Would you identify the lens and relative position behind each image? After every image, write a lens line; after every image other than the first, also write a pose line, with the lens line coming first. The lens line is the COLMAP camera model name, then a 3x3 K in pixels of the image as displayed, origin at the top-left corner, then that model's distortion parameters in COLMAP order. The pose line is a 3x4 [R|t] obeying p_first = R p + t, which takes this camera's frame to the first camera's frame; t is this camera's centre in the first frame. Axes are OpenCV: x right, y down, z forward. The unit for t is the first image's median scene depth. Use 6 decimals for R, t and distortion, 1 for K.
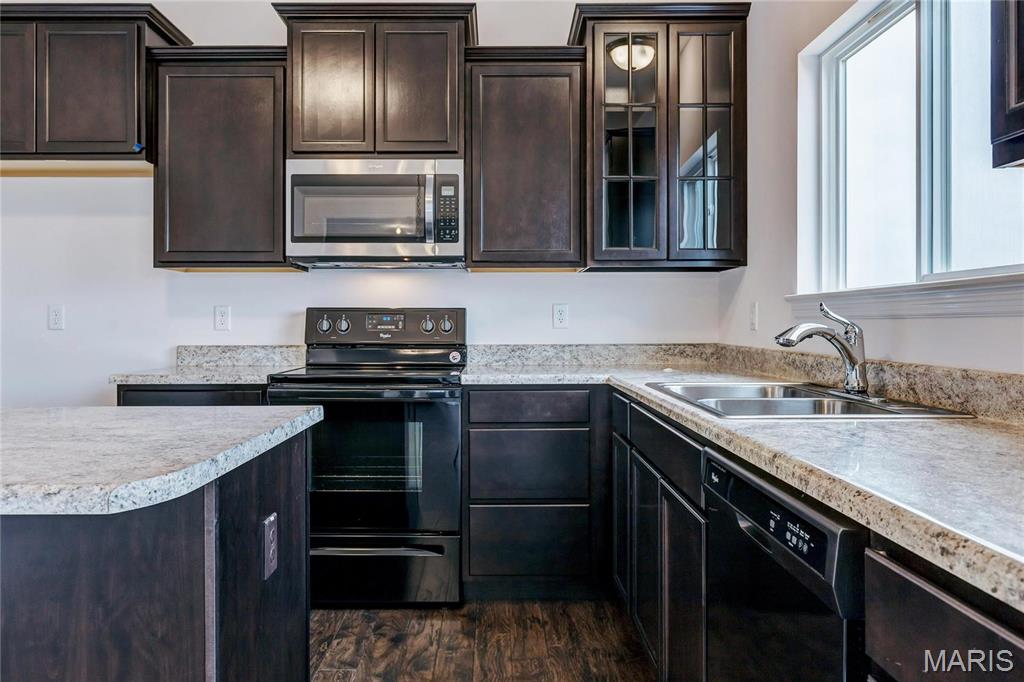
lens RADIAL K [[735.6, 0, 489.1], [0, 735.6, 323.4], [0, 0, 1]] dist [0.002519, 0.000442]
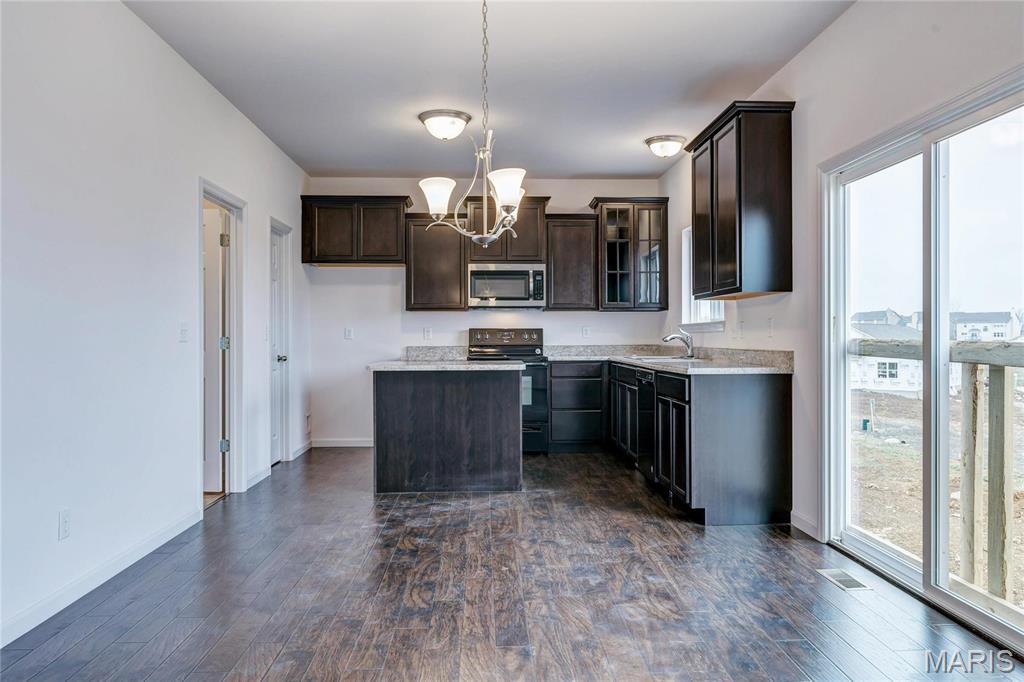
lens RADIAL K [[740.3, 0, 512.0], [0, 740.3, 341.0], [0, 0, 1]] dist [-0.000736, -0.000570]
pose [[0.998773, -0.003360, 0.049410, -0.250220], [0.003097, 0.999981, 0.005399, 0.004293], [-0.049427, -0.005239, 0.998764, -1.278290]]
